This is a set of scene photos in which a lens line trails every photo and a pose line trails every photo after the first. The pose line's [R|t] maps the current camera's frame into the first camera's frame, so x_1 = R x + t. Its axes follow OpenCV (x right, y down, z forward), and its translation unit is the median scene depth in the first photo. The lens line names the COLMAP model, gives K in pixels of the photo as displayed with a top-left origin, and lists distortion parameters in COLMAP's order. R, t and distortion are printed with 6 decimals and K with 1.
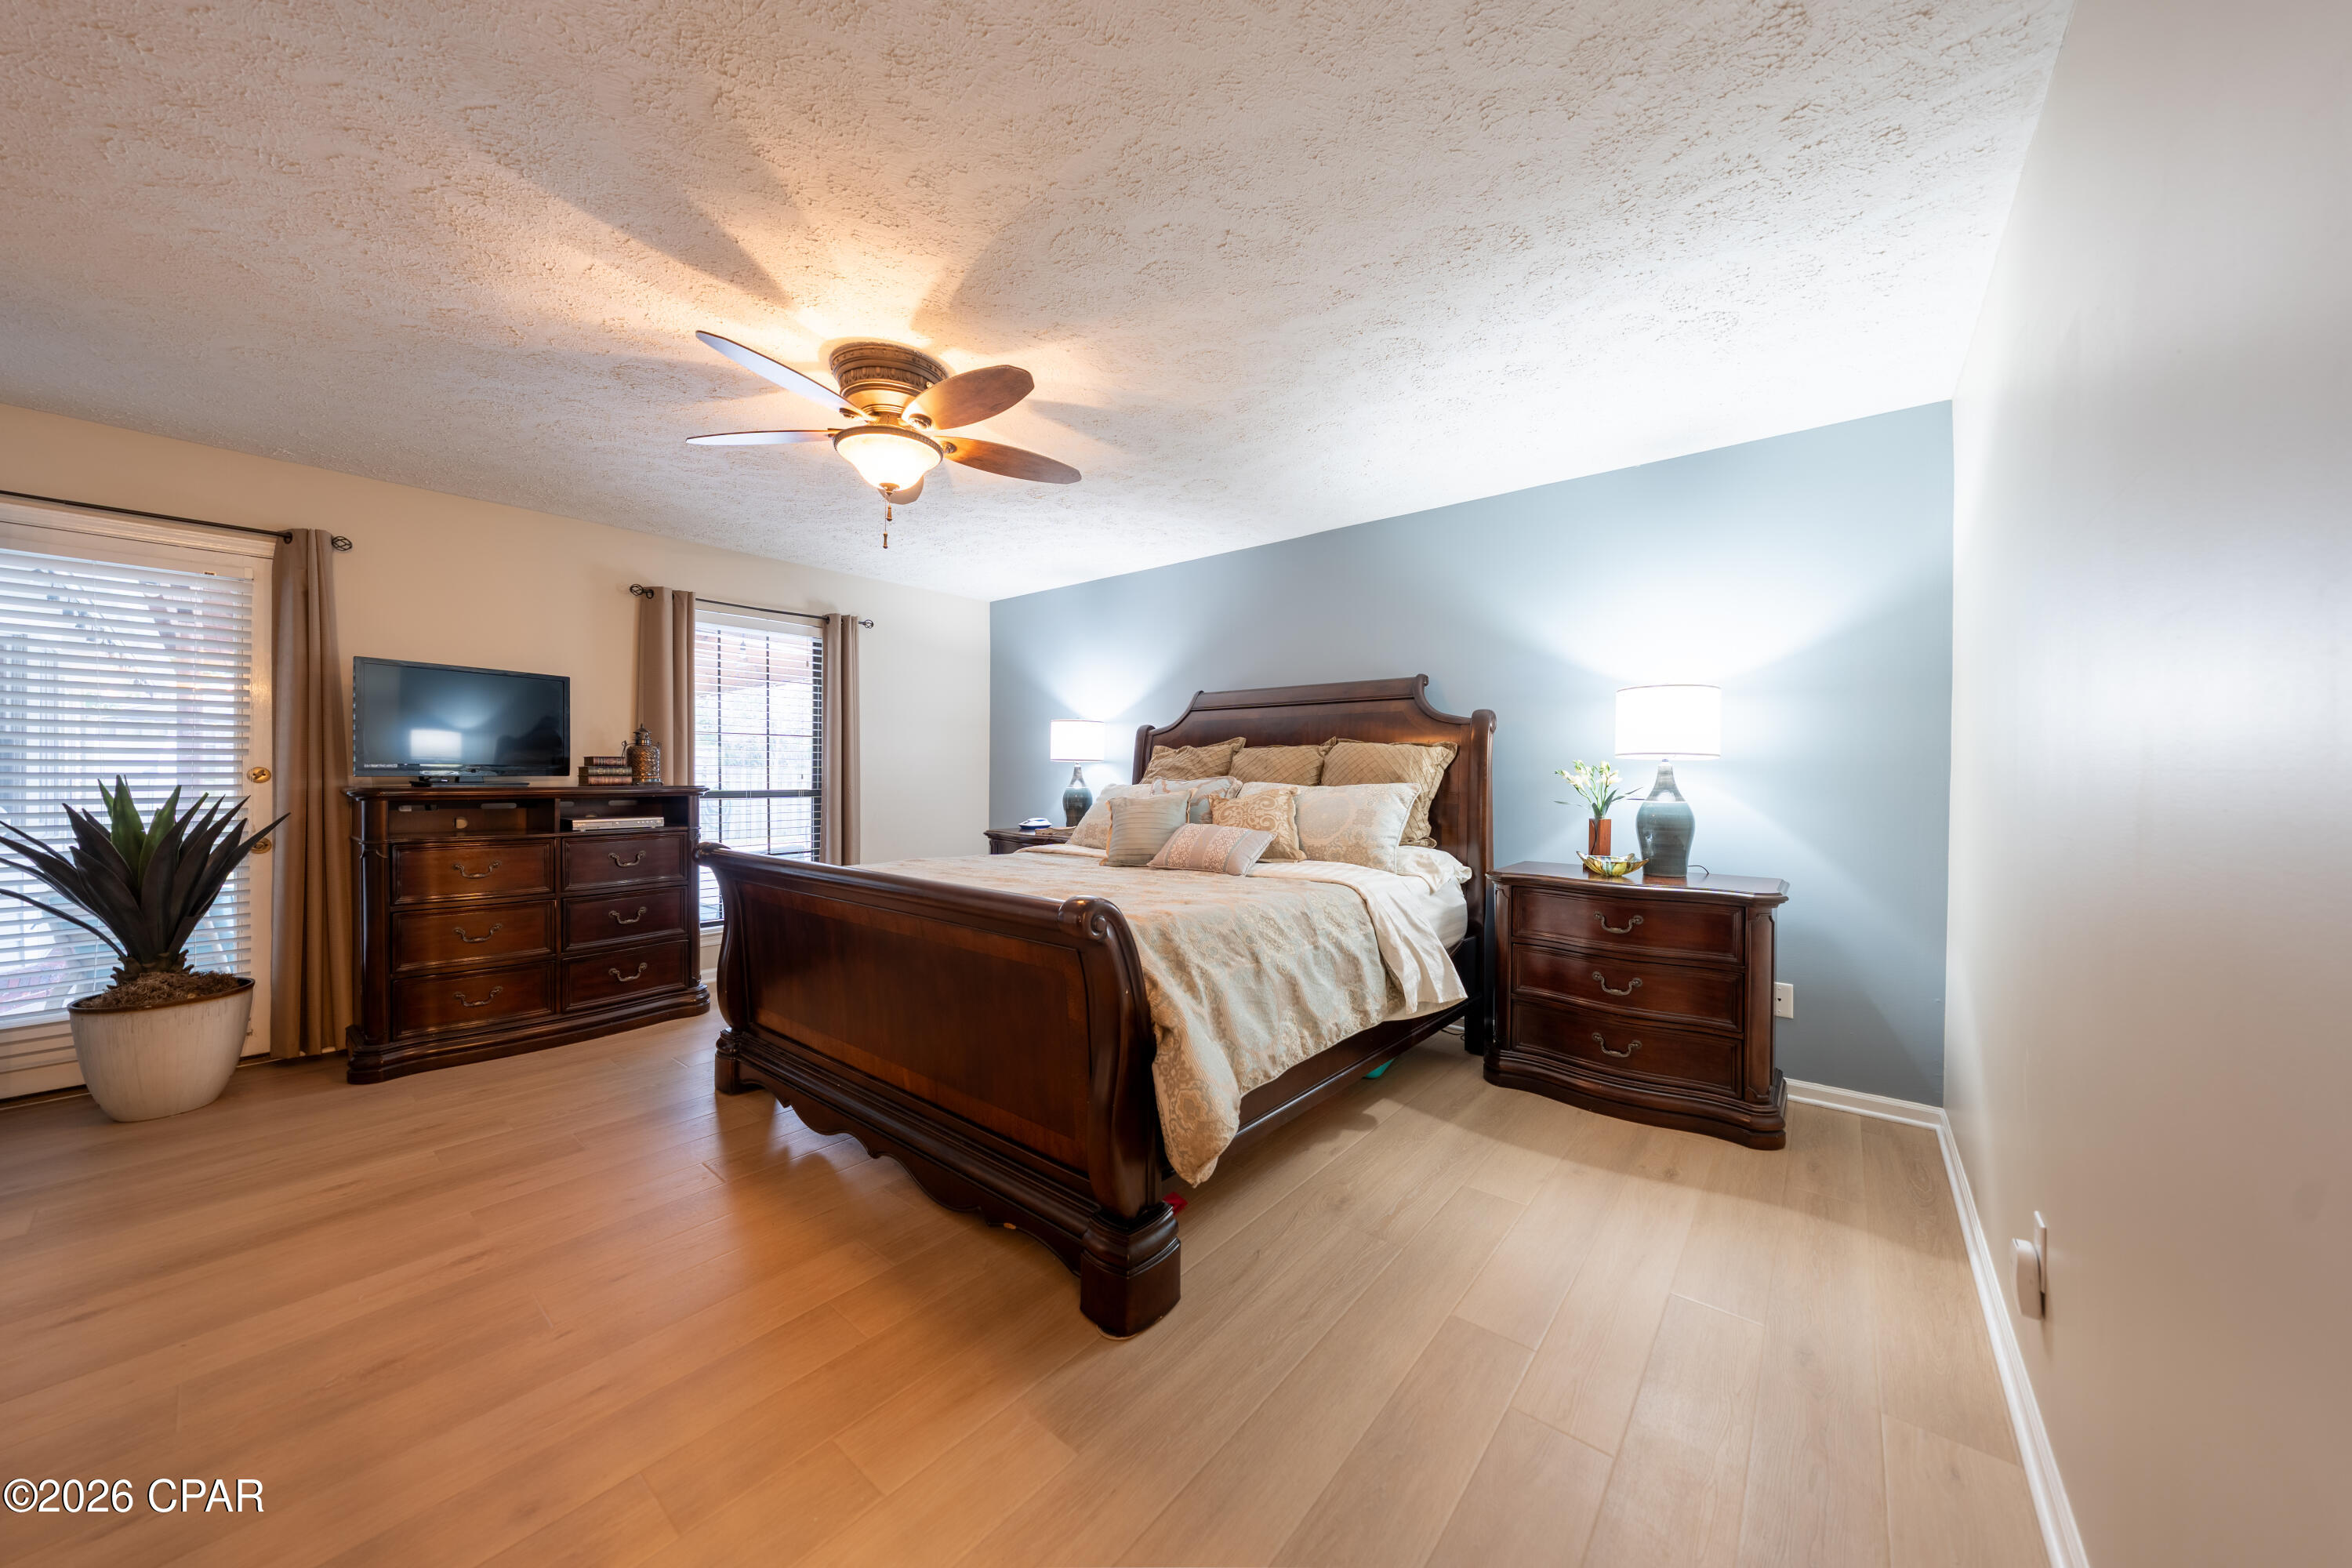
lens RADIAL K [[799.7, 0, 1181.4], [0, 799.7, 777.9], [0, 0, 1]] dist [-0.006159, 0.001226]
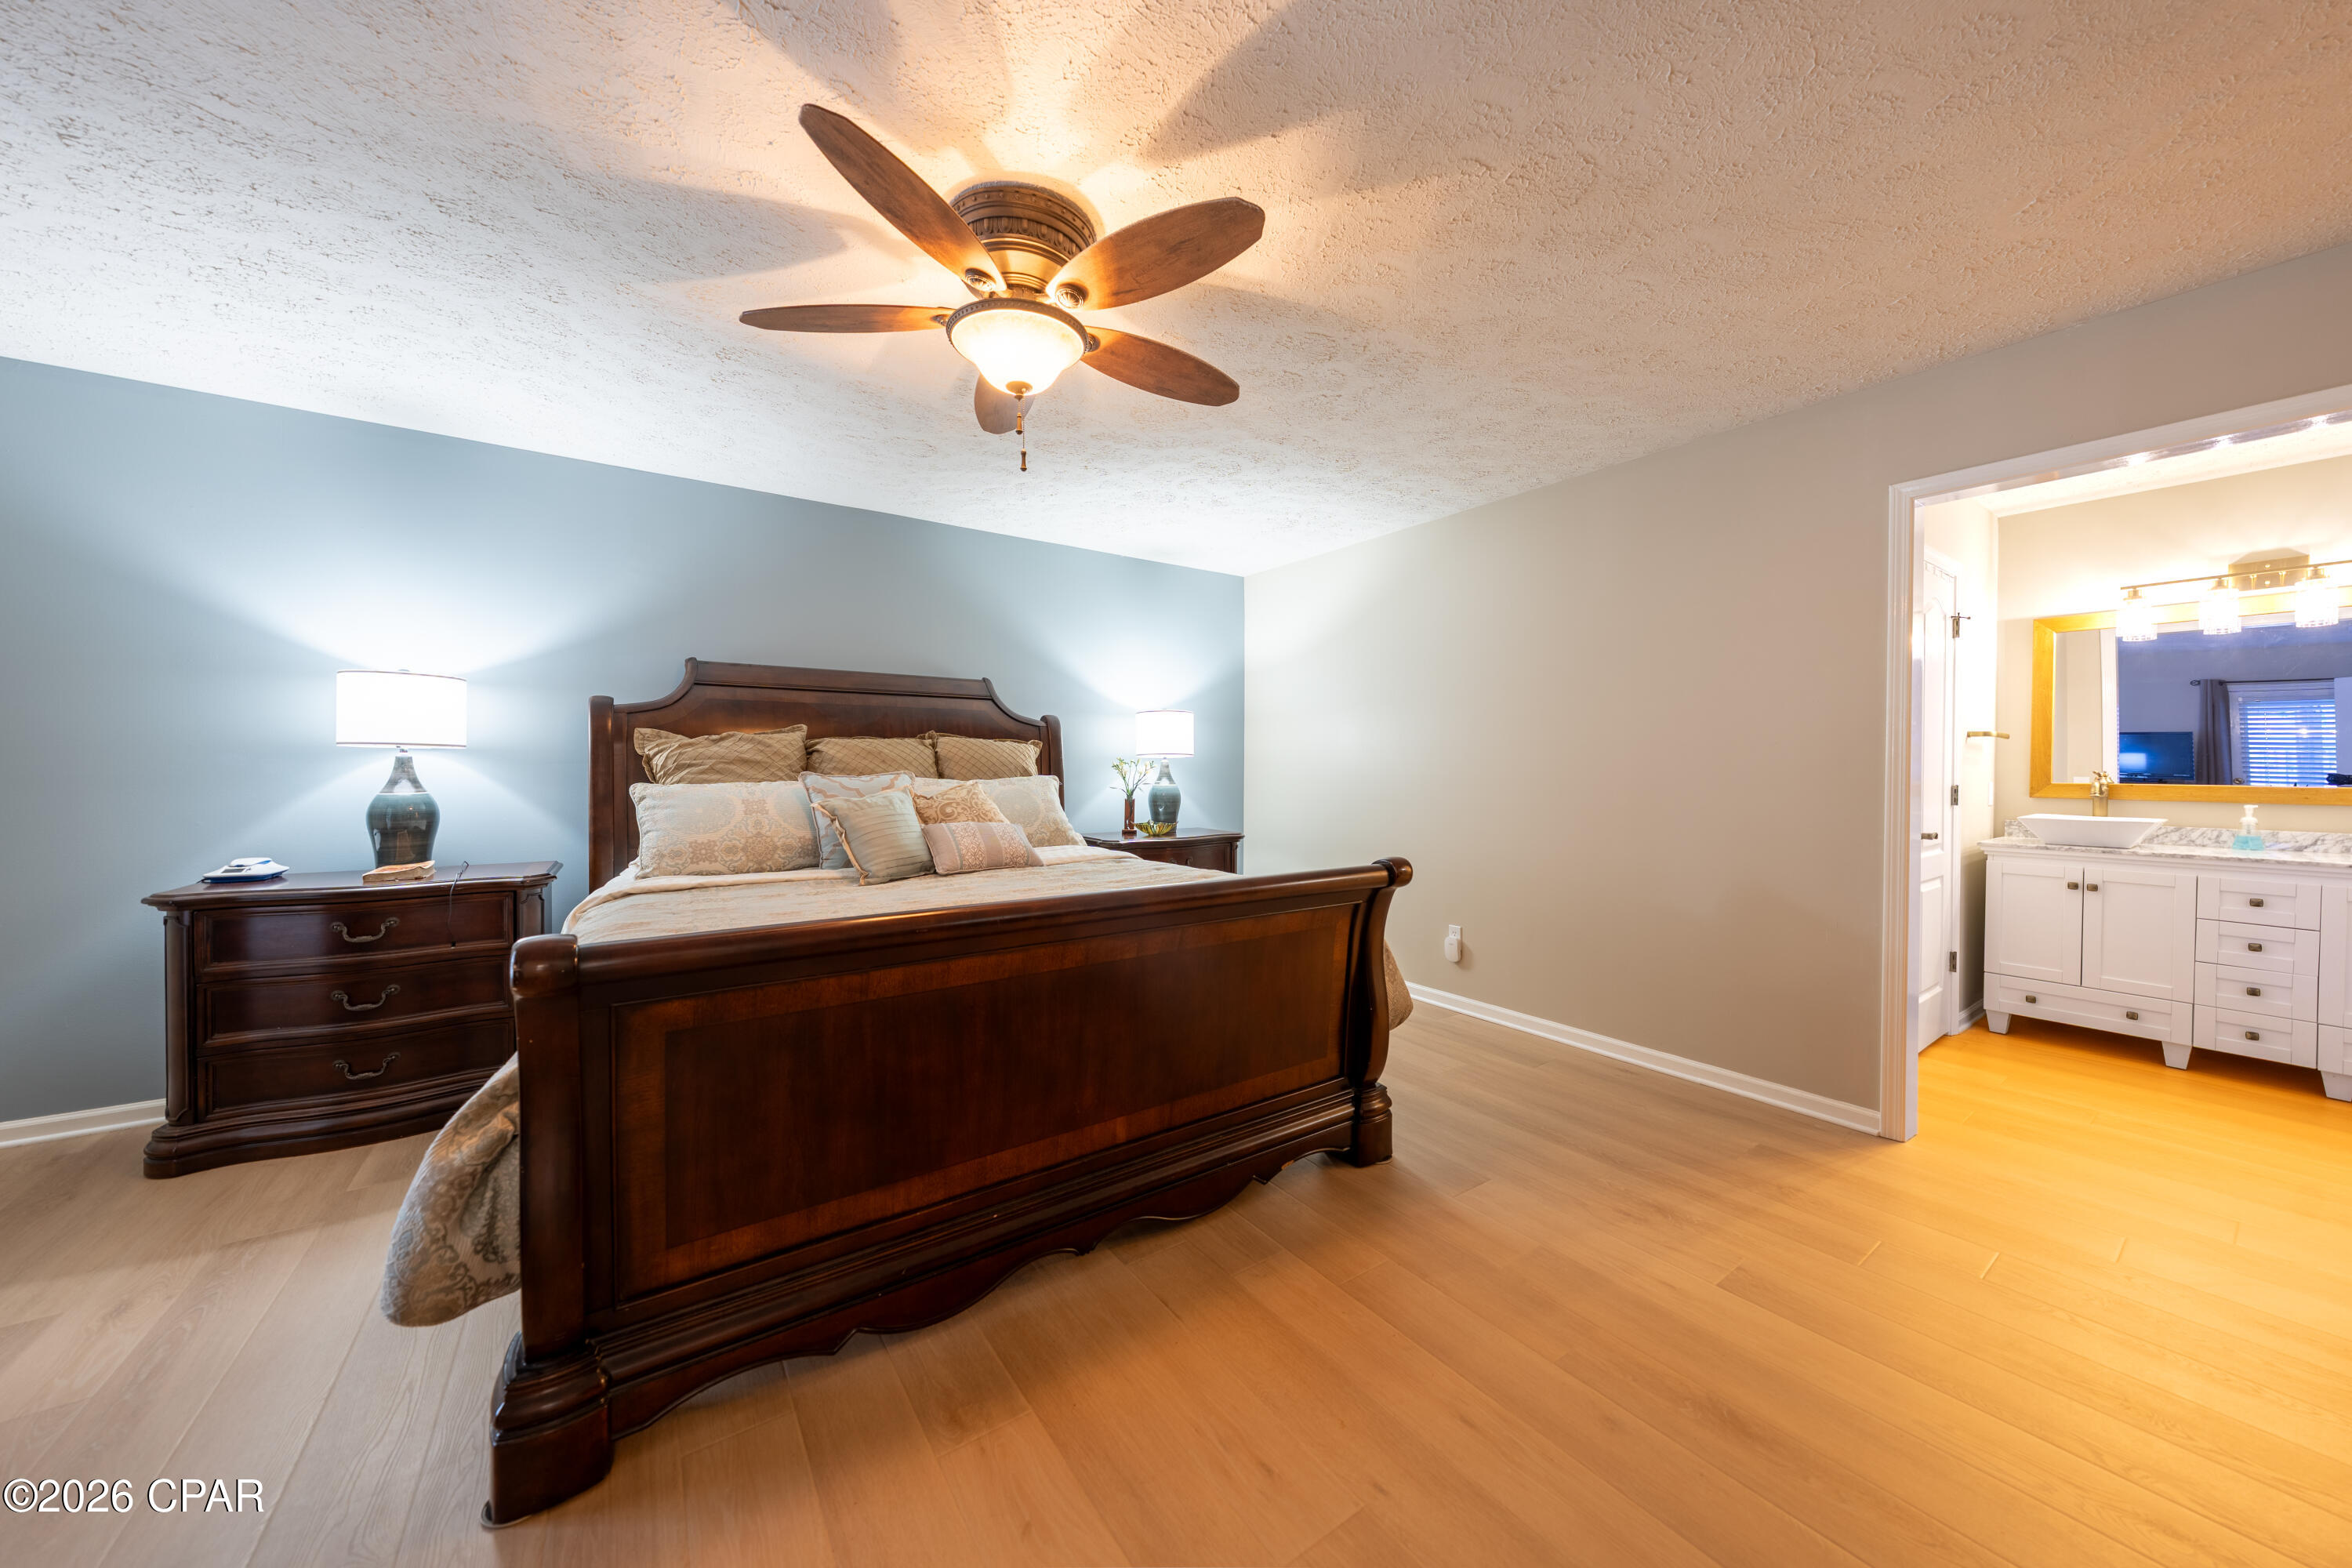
lens RADIAL K [[799.7, 0, 1179.1], [0, 799.7, 779.9], [0, 0, 1]] dist [-0.006159, 0.001226]
pose [[0.267563, -0.020787, 0.963316, -0.707828], [0.004198, 0.999783, 0.020408, -0.008844], [-0.963531, -0.001416, 0.267592, 0.440196]]
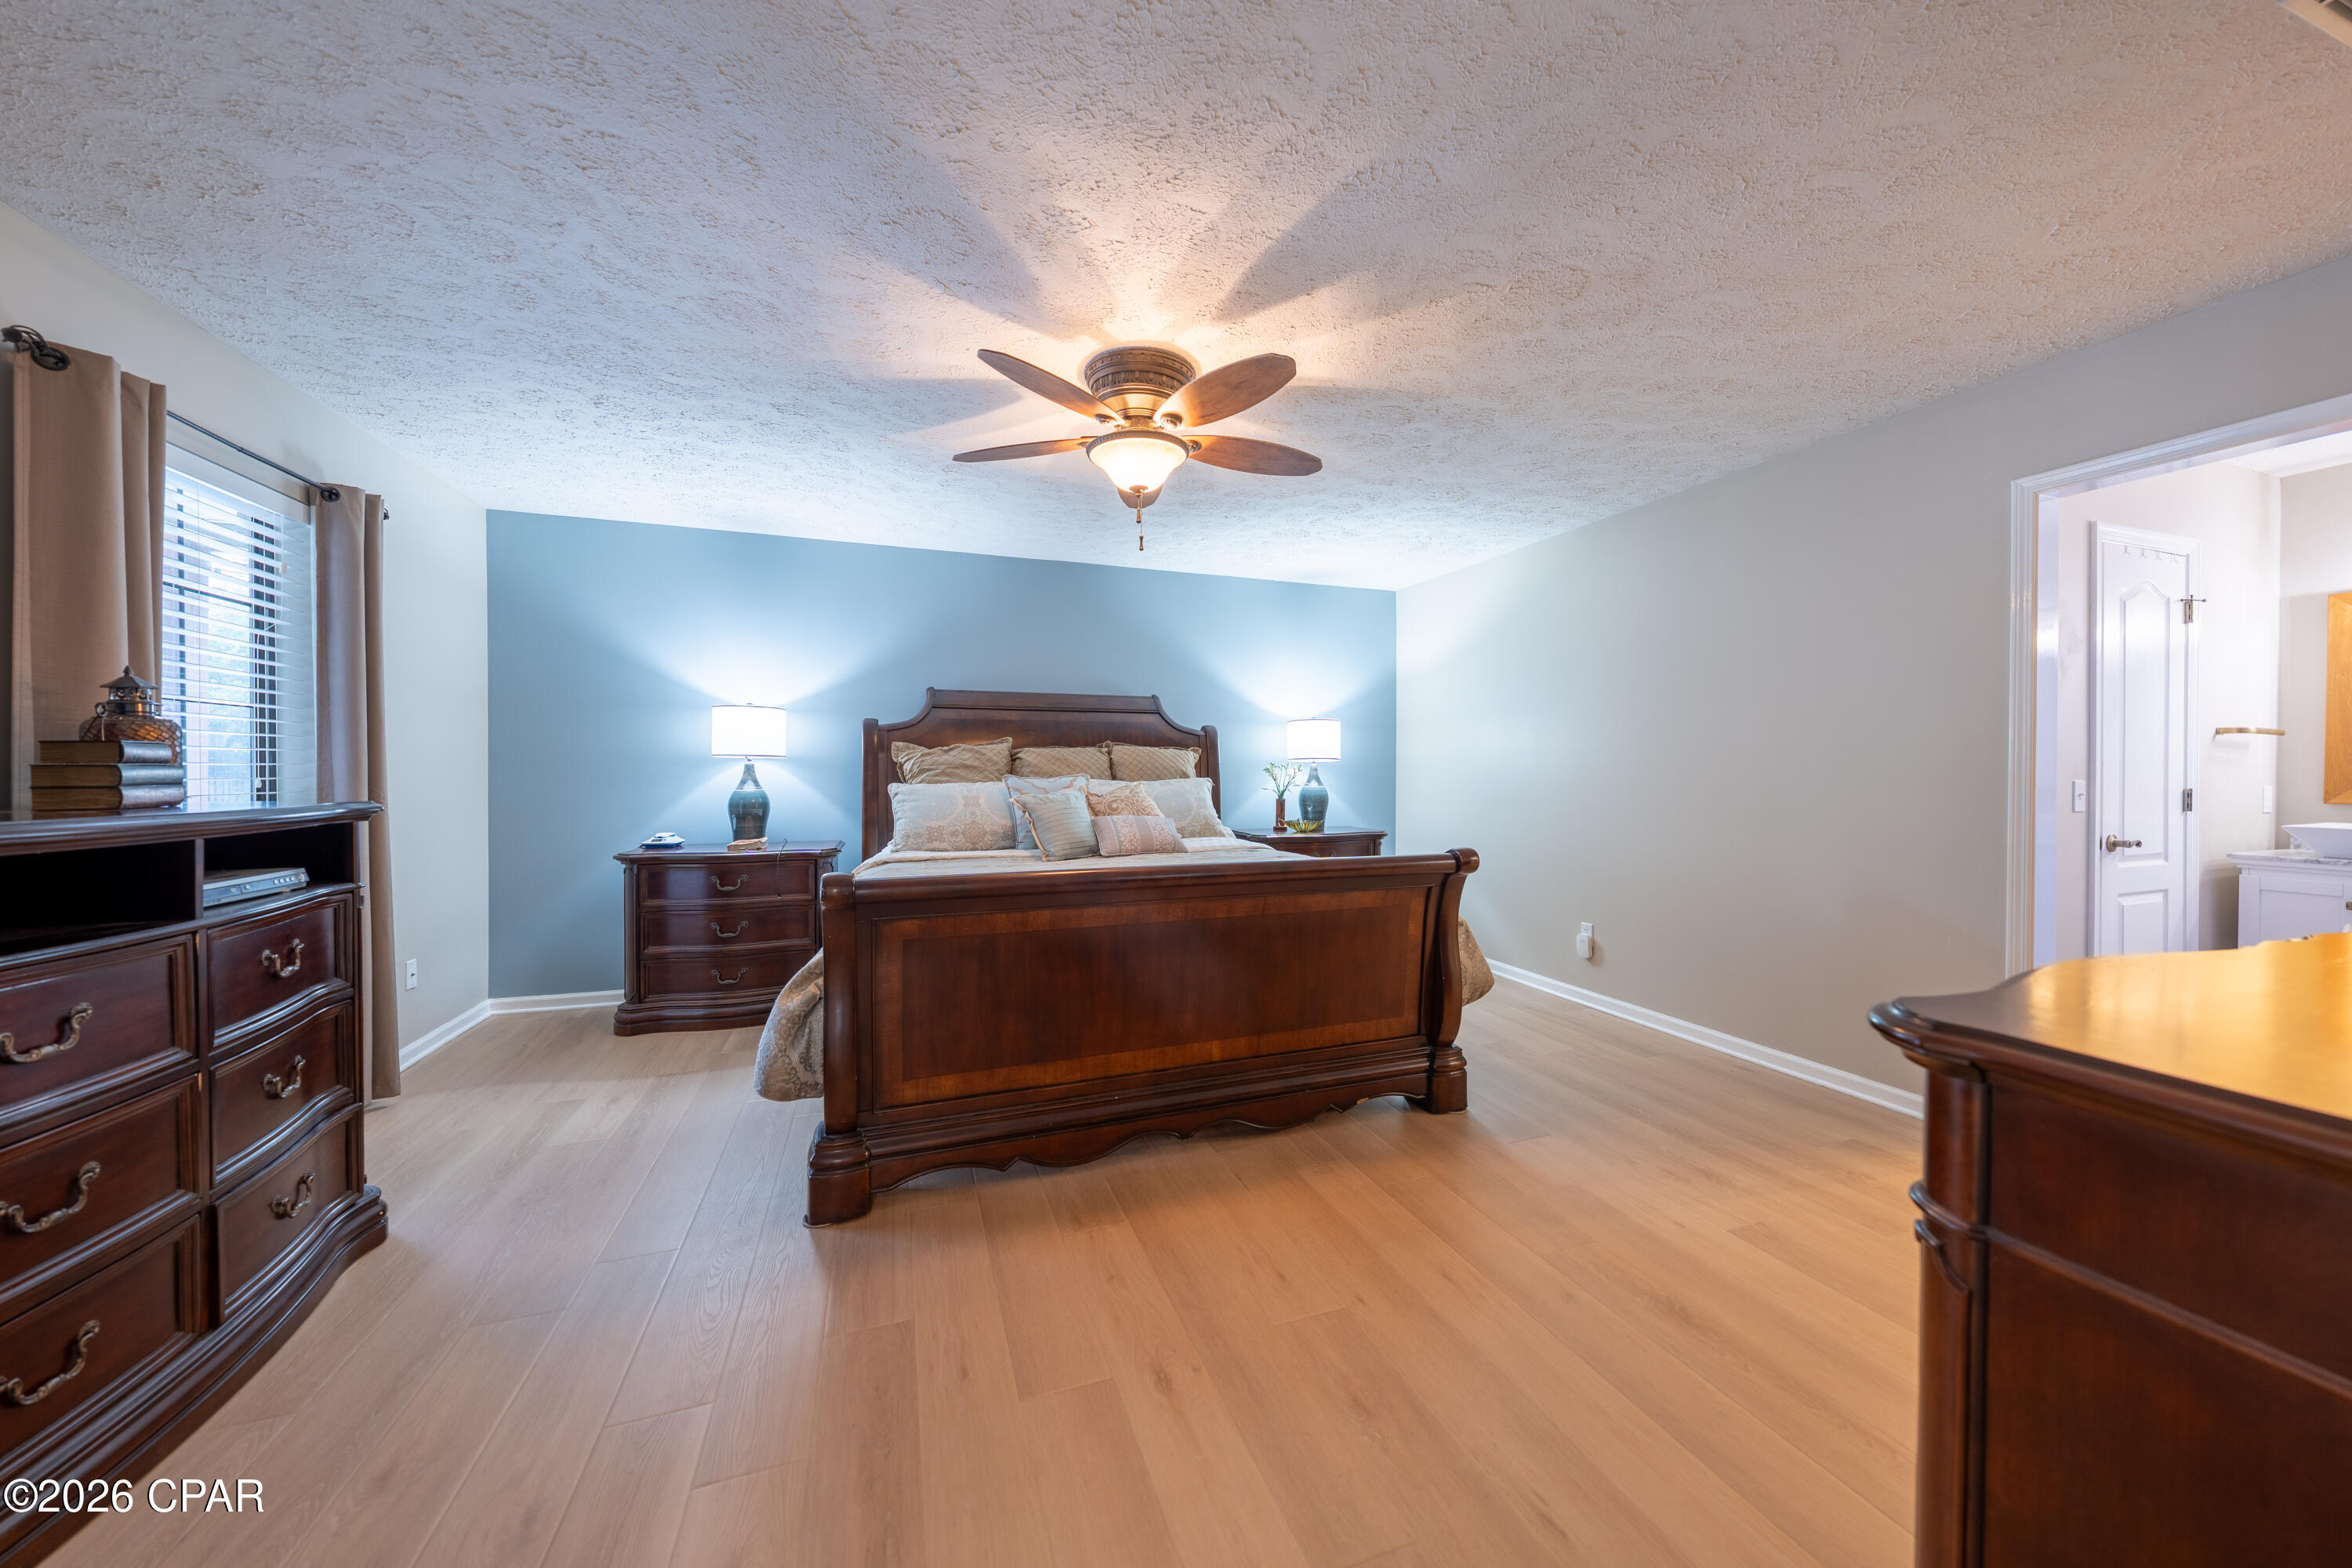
lens RADIAL K [[799.7, 0, 1178.4], [0, 799.7, 781.7], [0, 0, 1]] dist [-0.006159, 0.001226]
pose [[0.507444, -0.018208, 0.861492, -0.815989], [0.007359, 0.999832, 0.016797, -0.008641], [-0.861653, -0.002184, 0.507493, 0.298873]]
